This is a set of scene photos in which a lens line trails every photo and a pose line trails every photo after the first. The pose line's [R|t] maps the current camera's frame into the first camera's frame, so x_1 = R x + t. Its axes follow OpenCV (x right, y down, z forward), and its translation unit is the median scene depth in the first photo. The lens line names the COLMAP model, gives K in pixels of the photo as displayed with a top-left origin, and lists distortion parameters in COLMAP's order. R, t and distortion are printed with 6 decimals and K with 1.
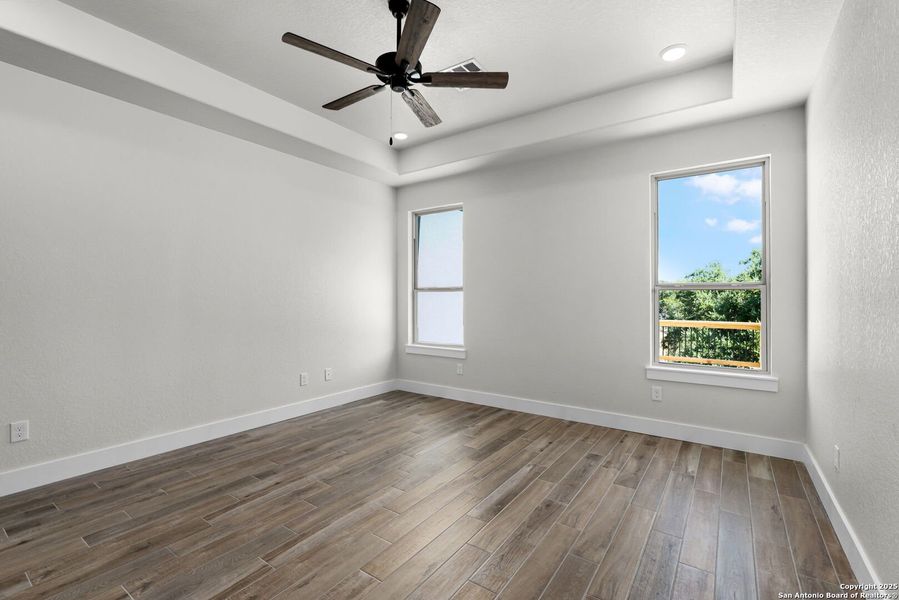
lens RADIAL K [[397.4, 0, 449.5], [0, 397.4, 300.0], [0, 0, 1]] dist [-0.001104, -0.000198]
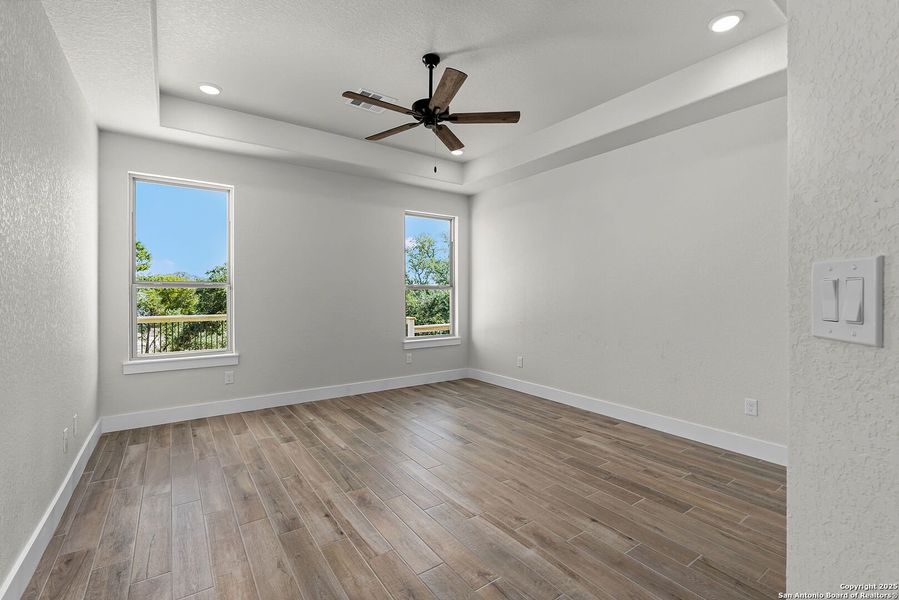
lens RADIAL K [[397.4, 0, 449.5], [0, 397.4, 300.0], [0, 0, 1]] dist [-0.001104, -0.000198]
pose [[0.343576, -0.015242, 0.939001, -0.841862], [0.002986, 0.999881, 0.015137, -0.007568], [-0.939120, -0.002397, 0.343581, 0.346077]]
